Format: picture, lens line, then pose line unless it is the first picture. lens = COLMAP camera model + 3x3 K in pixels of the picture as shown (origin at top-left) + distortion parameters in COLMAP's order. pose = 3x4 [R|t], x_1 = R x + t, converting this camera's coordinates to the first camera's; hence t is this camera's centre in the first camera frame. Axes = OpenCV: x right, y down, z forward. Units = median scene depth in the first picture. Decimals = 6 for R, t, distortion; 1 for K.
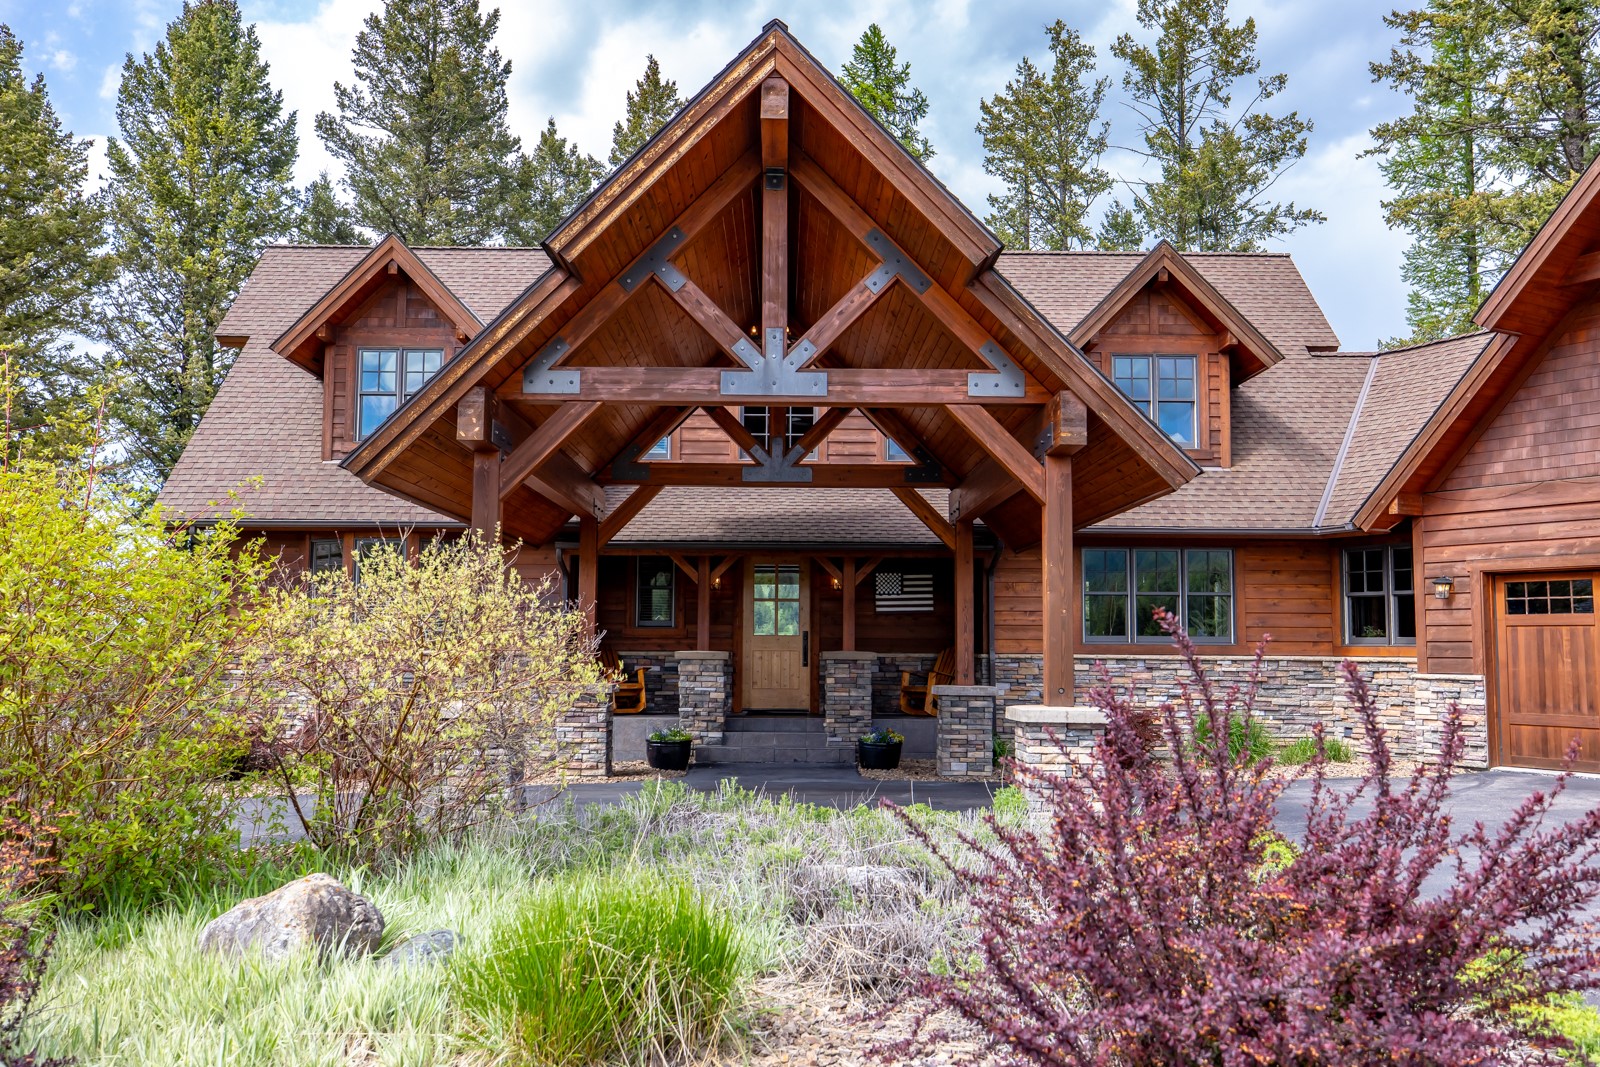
lens RADIAL K [[1326.5, 0, 831.2], [0, 1326.5, 520.7], [0, 0, 1]] dist [-0.004237, 0.011975]
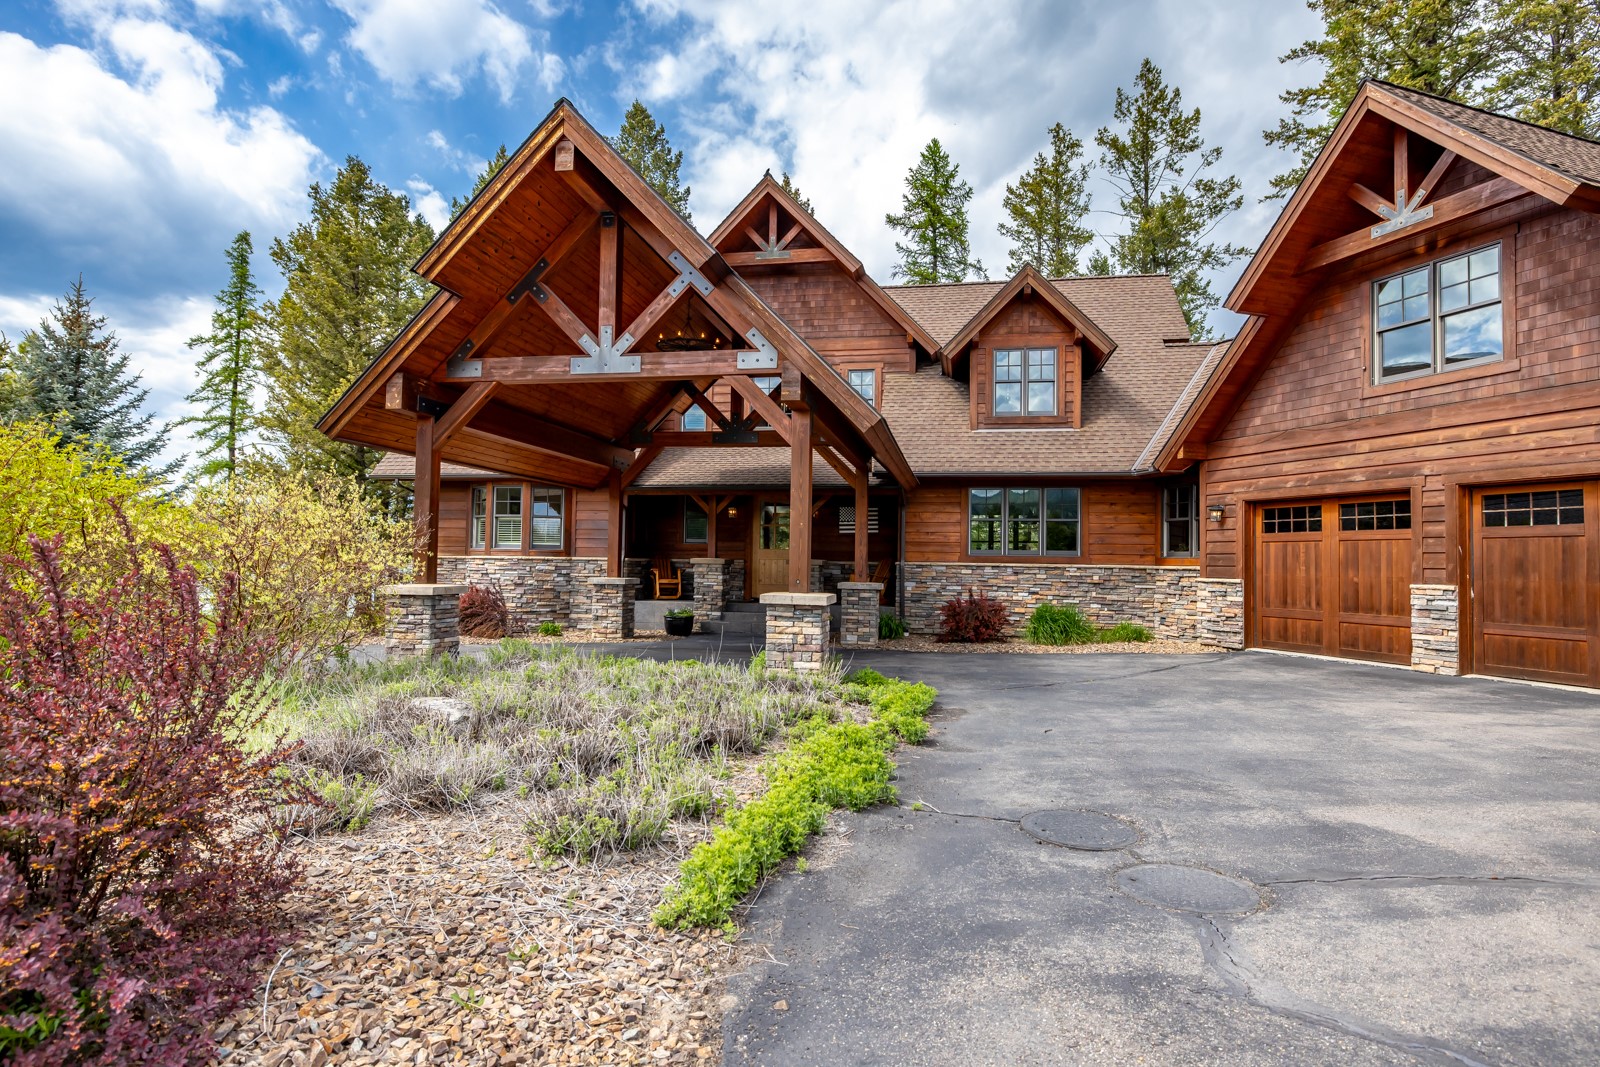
lens RADIAL K [[848.1, 0, 816.9], [0, 848.1, 529.0], [0, 0, 1]] dist [0.000431, -0.005757]
pose [[0.981549, 0.000335, -0.191210, 0.208163], [0.009840, 0.998585, 0.052258, 0.016116], [0.190956, -0.053175, 0.980157, 0.082099]]
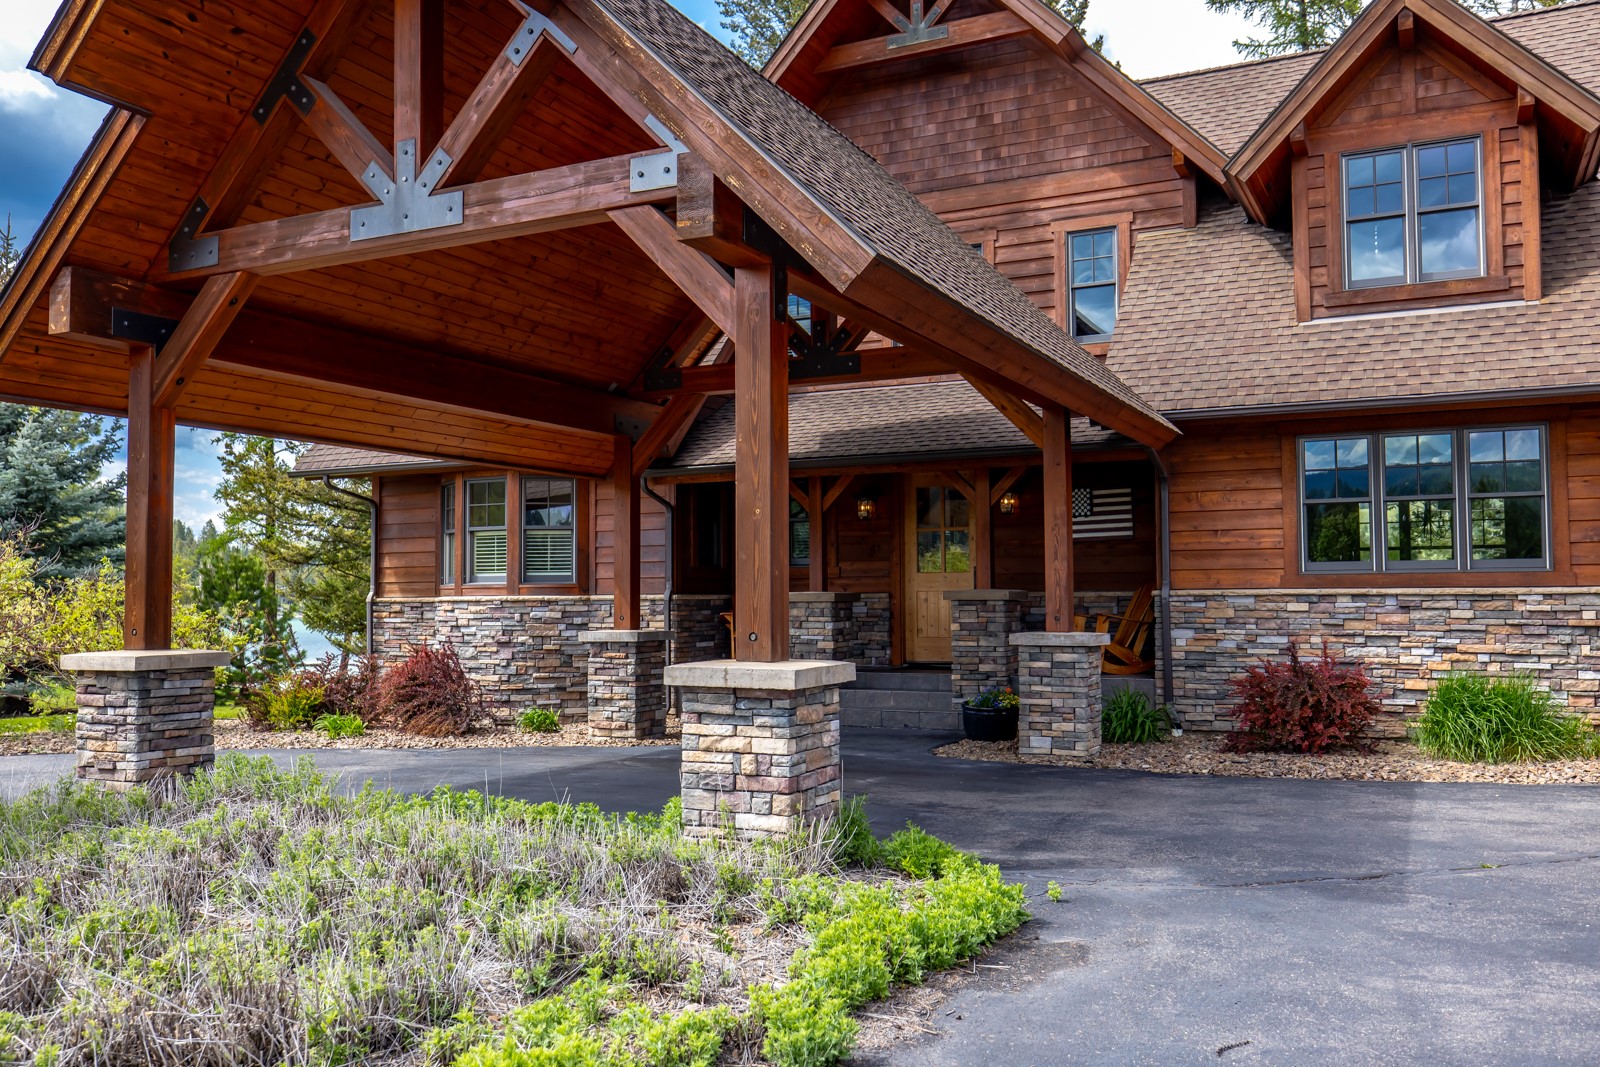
lens RADIAL K [[1326.5, 0, 798.2], [0, 1326.5, 533.2], [0, 0, 1]] dist [-0.004237, 0.011975]
pose [[0.890349, -0.035548, -0.453889, 0.277498], [0.056233, 0.997900, 0.032154, 0.034398], [0.451792, -0.054152, 0.890478, 0.258308]]
